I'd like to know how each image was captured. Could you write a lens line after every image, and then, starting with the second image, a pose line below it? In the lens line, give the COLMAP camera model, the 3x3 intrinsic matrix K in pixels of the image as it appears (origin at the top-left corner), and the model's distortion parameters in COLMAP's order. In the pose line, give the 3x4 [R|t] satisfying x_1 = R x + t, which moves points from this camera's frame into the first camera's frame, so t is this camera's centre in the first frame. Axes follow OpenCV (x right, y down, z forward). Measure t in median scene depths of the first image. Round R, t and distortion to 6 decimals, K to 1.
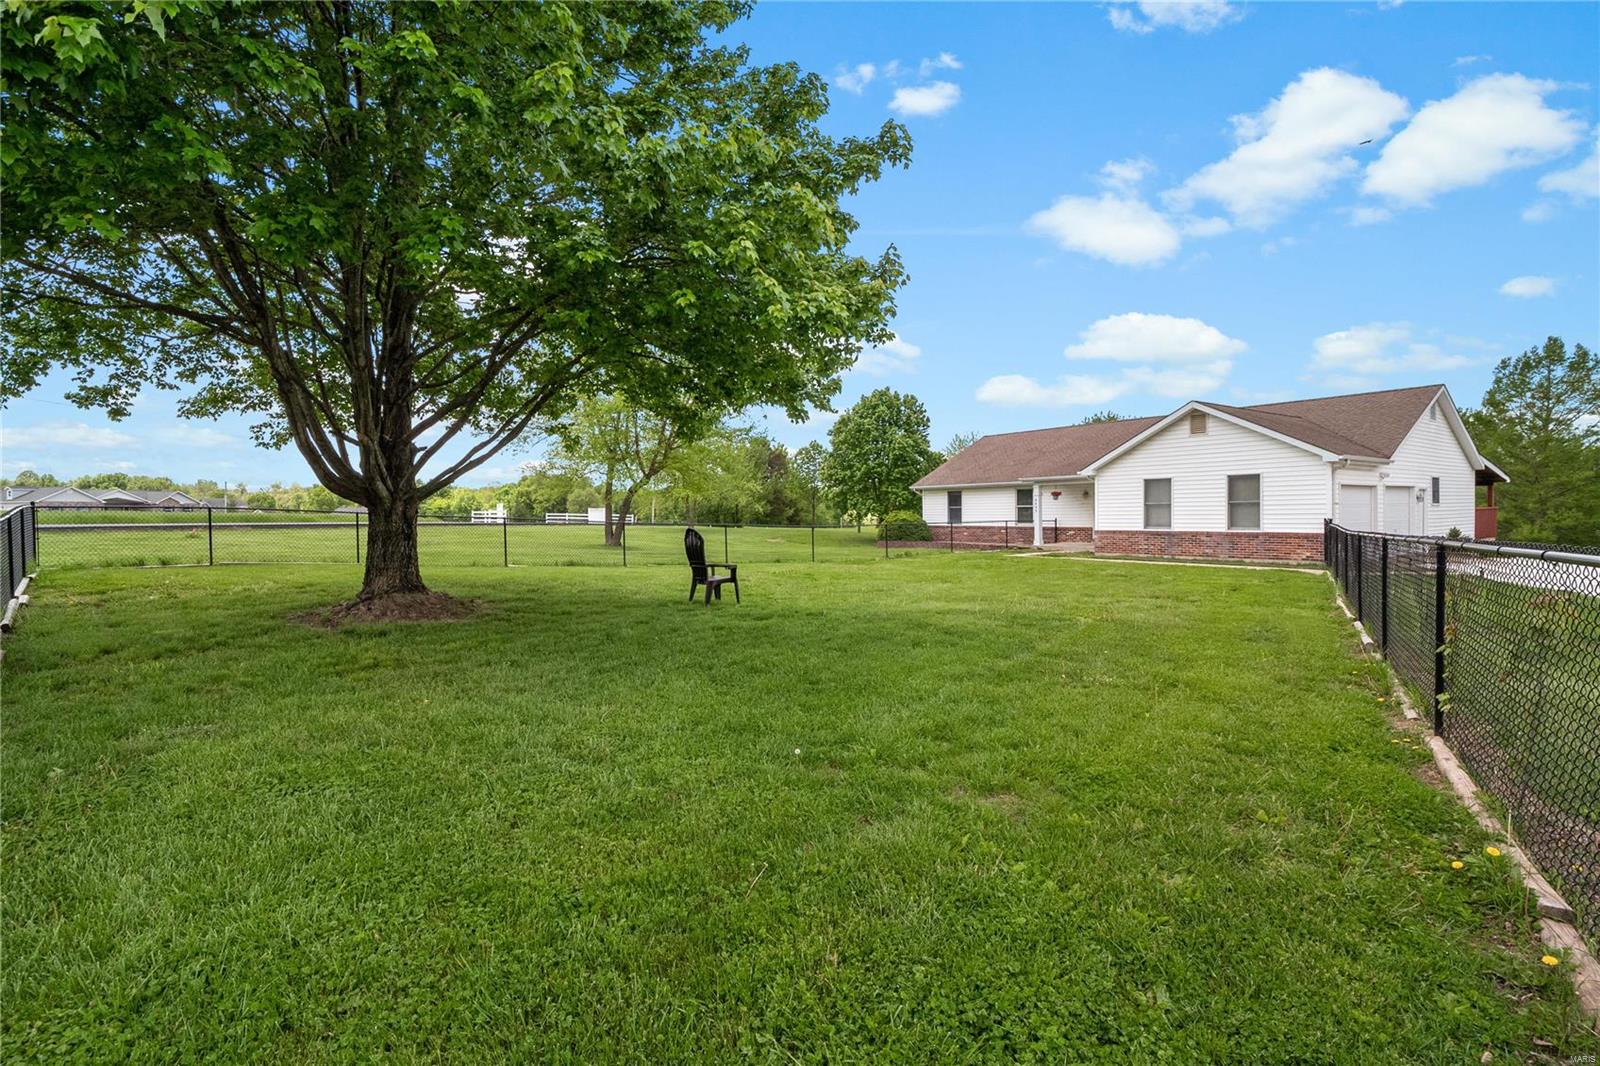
lens RADIAL K [[749.2, 0, 795.3], [0, 749.2, 522.1], [0, 0, 1]] dist [-0.006988, -0.000706]
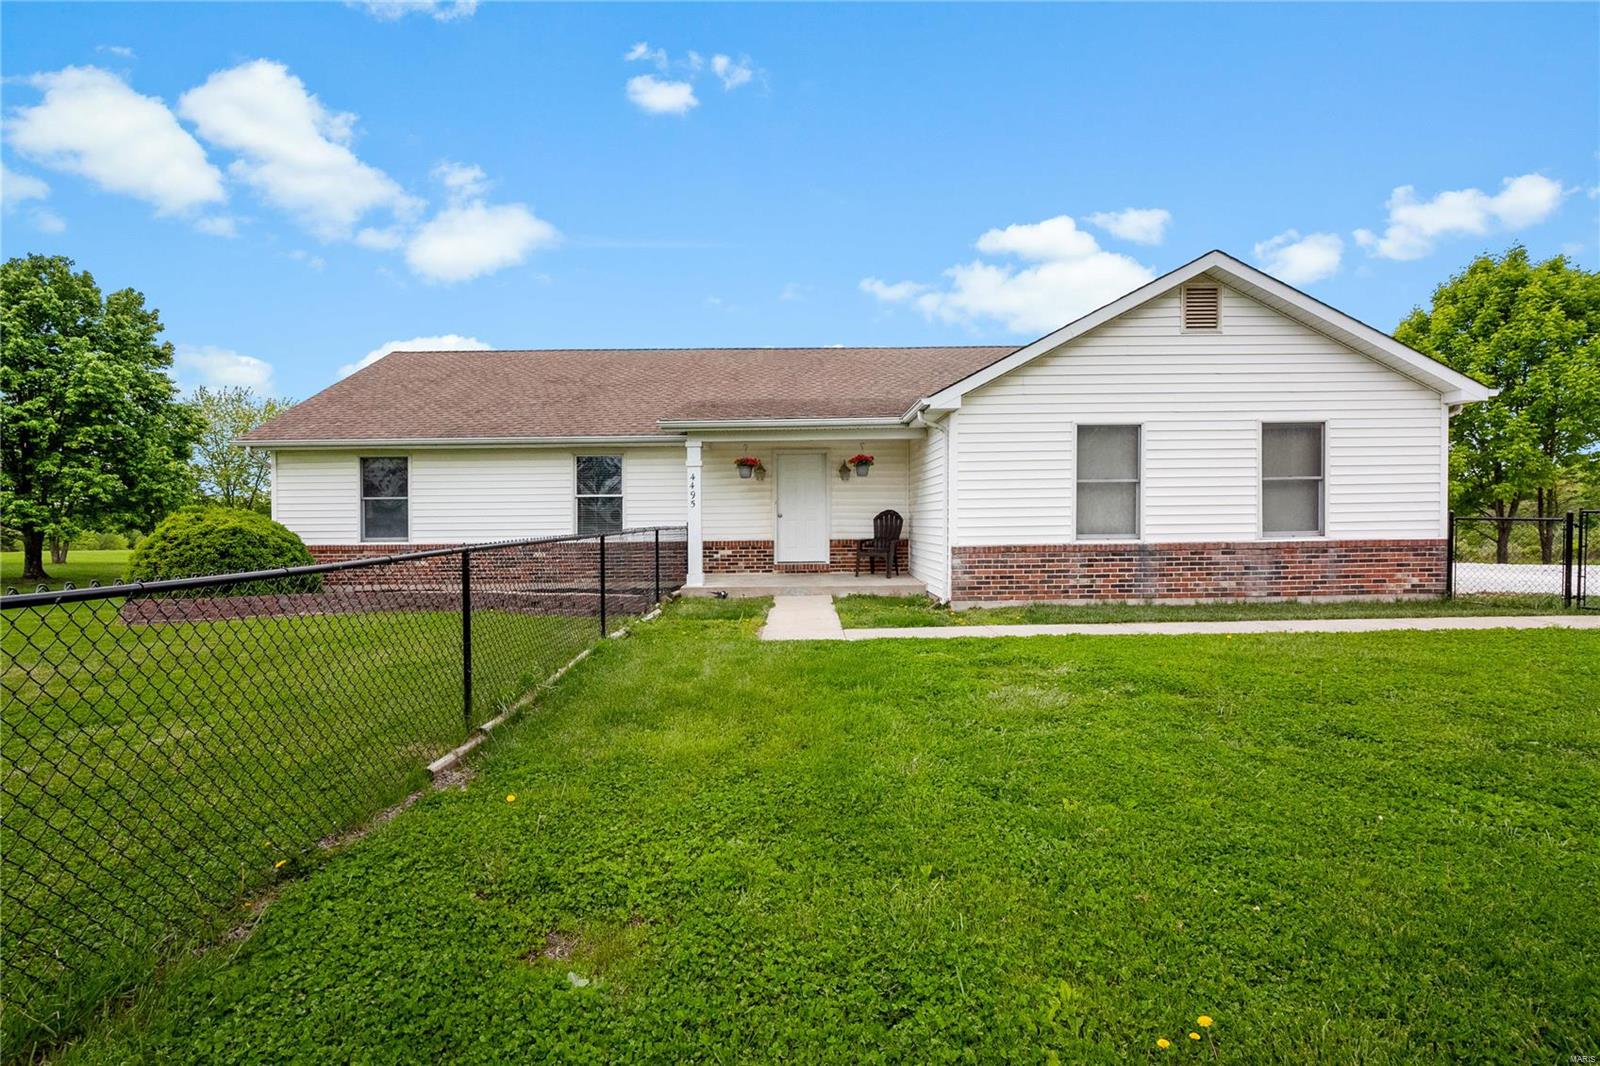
lens RADIAL K [[749.2, 0, 806.1], [0, 749.2, 526.4], [0, 0, 1]] dist [-0.006988, -0.000706]
pose [[0.567003, 0.002651, 0.823712, 0.022585], [0.015601, 0.999781, -0.013957, 0.004229], [-0.823568, 0.020765, 0.566837, 0.746243]]
